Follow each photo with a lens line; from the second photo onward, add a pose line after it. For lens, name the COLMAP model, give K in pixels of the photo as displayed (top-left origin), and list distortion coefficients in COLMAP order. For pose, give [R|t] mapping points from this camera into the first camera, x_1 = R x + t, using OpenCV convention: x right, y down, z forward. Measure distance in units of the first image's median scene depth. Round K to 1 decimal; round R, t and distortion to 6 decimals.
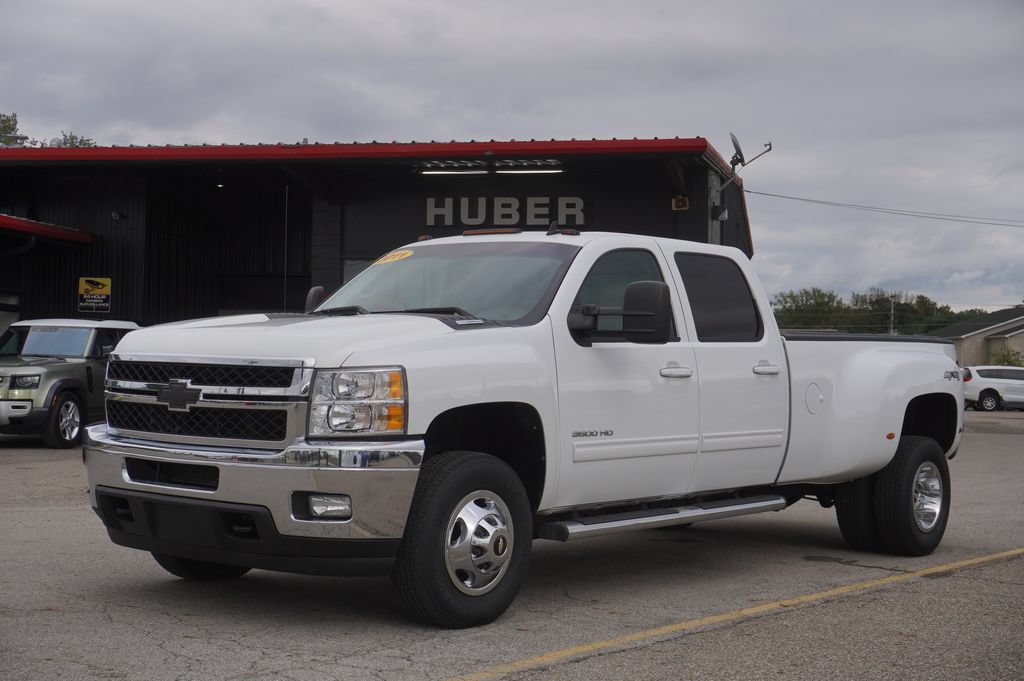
lens RADIAL K [[1433.9, 0, 509.2], [0, 1433.9, 367.8], [0, 0, 1]] dist [0.022066, 0.021765]
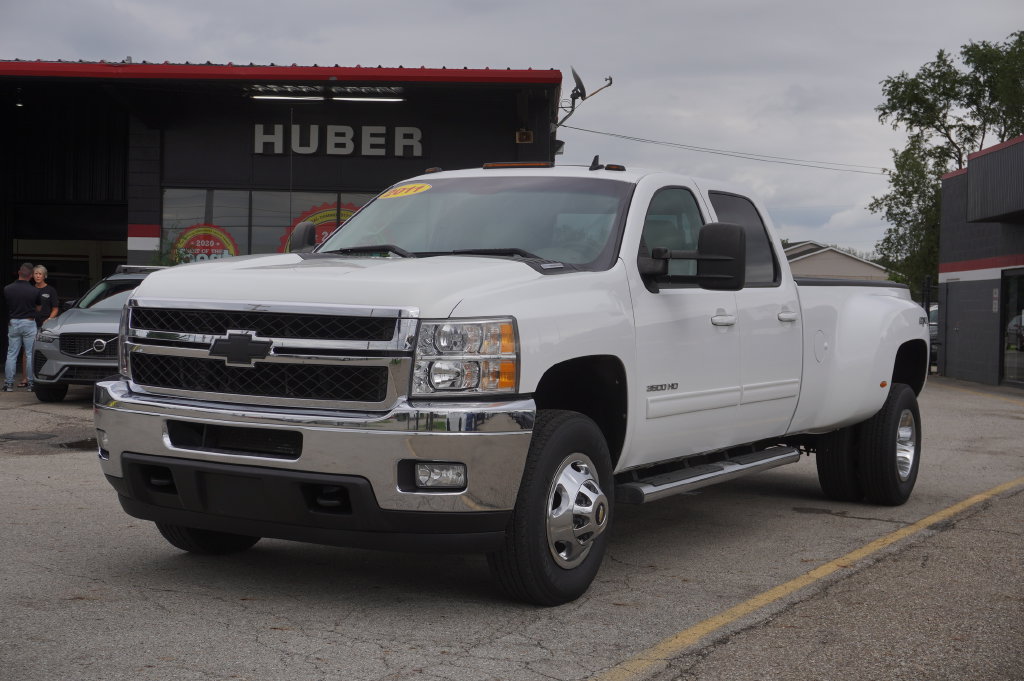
lens RADIAL K [[1451.1, 0, 512.0], [0, 1451.1, 340.5], [0, 0, 1]] dist [-0.005309, 0.034577]
pose [[0.984373, -0.000117, 0.176097, -0.204652], [-0.004644, 0.999635, 0.026627, -0.008980], [-0.176035, -0.027029, 0.984013, 0.101352]]
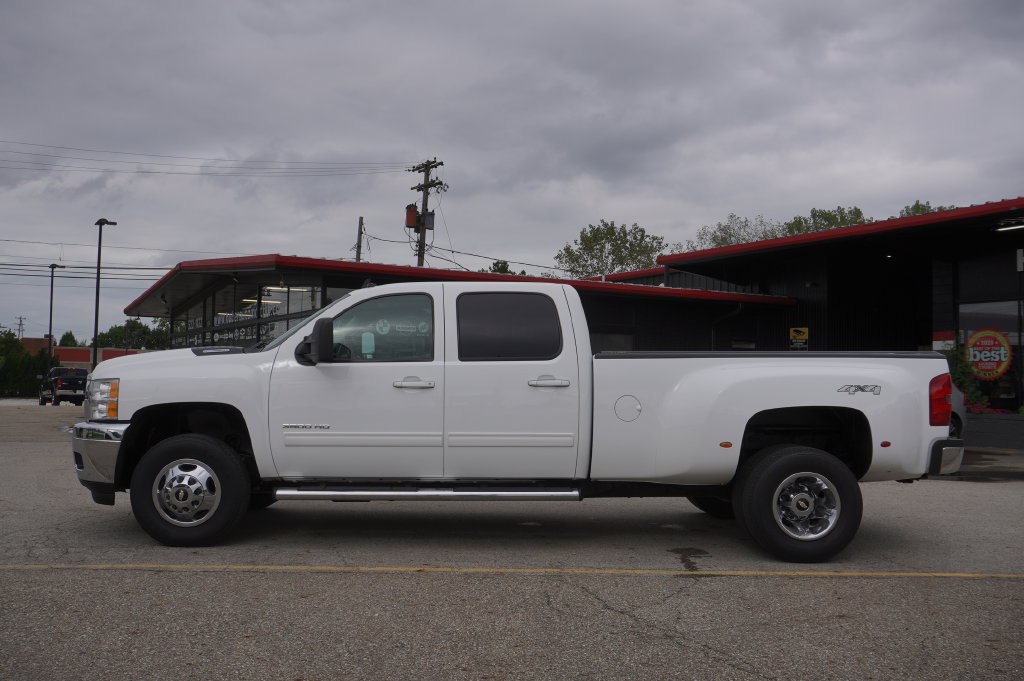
lens RADIAL K [[959.5, 0, 541.8], [0, 959.5, 340.9], [0, 0, 1]] dist [0.005089, 0.001413]
pose [[0.673292, -0.037380, -0.738431, 0.932765], [-0.002520, 0.998599, -0.052848, 0.010553], [0.739372, 0.037443, 0.672255, 0.540441]]
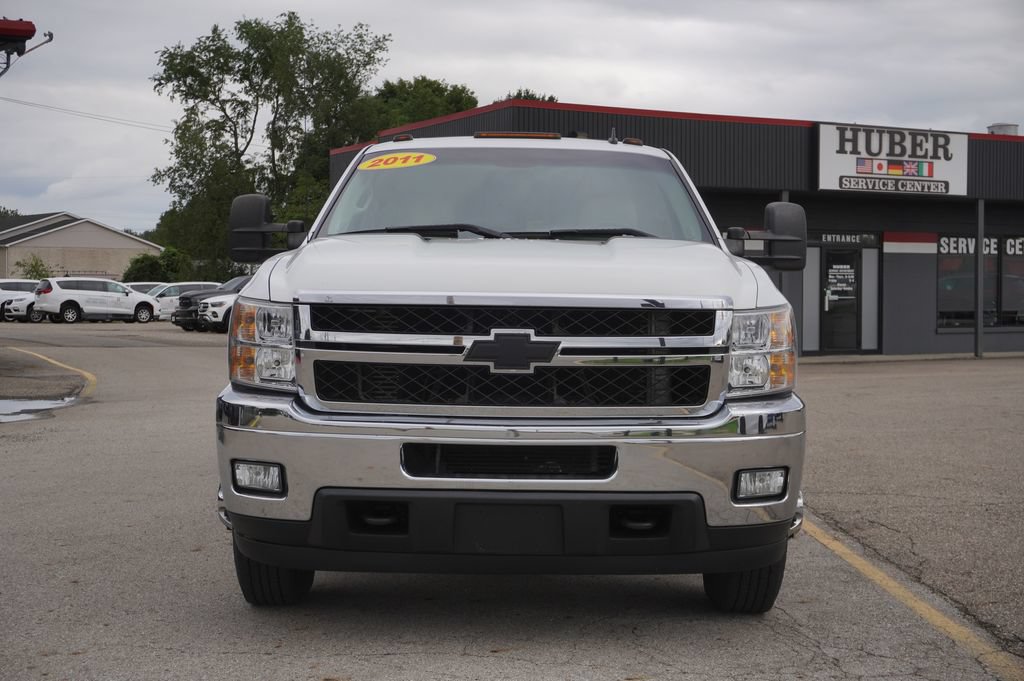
lens RADIAL K [[1451.1, 0, 512.0], [0, 1451.1, 340.5], [0, 0, 1]] dist [-0.005309, 0.034577]
pose [[0.764656, -0.037673, 0.643336, -0.639399], [0.009282, 0.998830, 0.047459, -0.018962], [-0.644371, -0.030318, 0.764111, 0.409559]]
